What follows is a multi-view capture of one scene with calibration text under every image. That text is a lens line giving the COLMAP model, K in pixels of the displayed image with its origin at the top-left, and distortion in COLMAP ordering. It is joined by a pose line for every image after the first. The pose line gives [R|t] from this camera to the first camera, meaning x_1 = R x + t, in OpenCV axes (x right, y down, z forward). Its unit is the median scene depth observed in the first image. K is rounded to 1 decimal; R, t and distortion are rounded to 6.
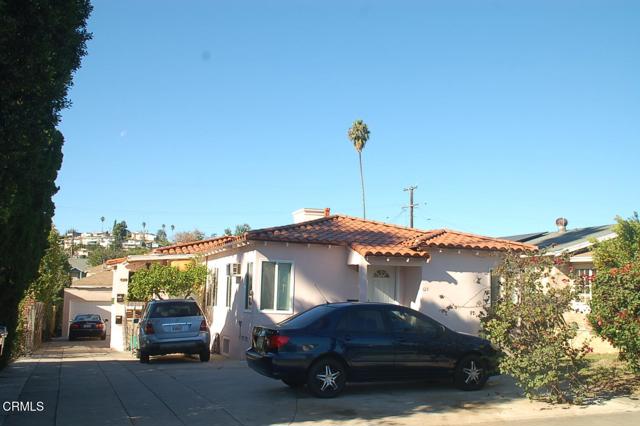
lens RADIAL K [[662.7, 0, 320.0], [0, 662.7, 213.0], [0, 0, 1]] dist [-0.090542, 0.243354]
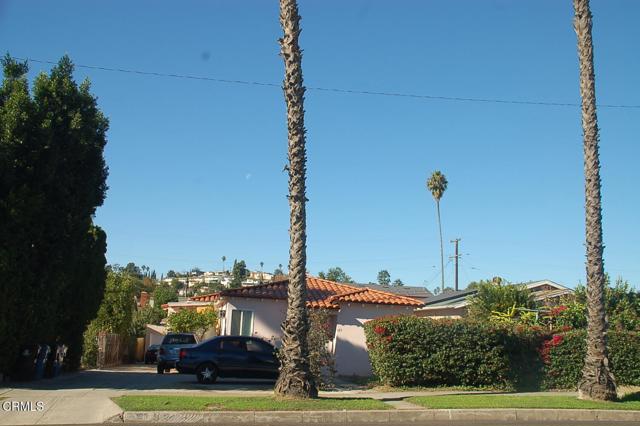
lens RADIAL K [[662.7, 0, 320.0], [0, 662.7, 213.0], [0, 0, 1]] dist [-0.090542, 0.243354]
pose [[0.984278, -0.009537, -0.176368, 0.109514], [-0.000967, 0.998235, -0.059372, -0.017067], [0.176623, 0.058609, 0.982532, -0.138894]]
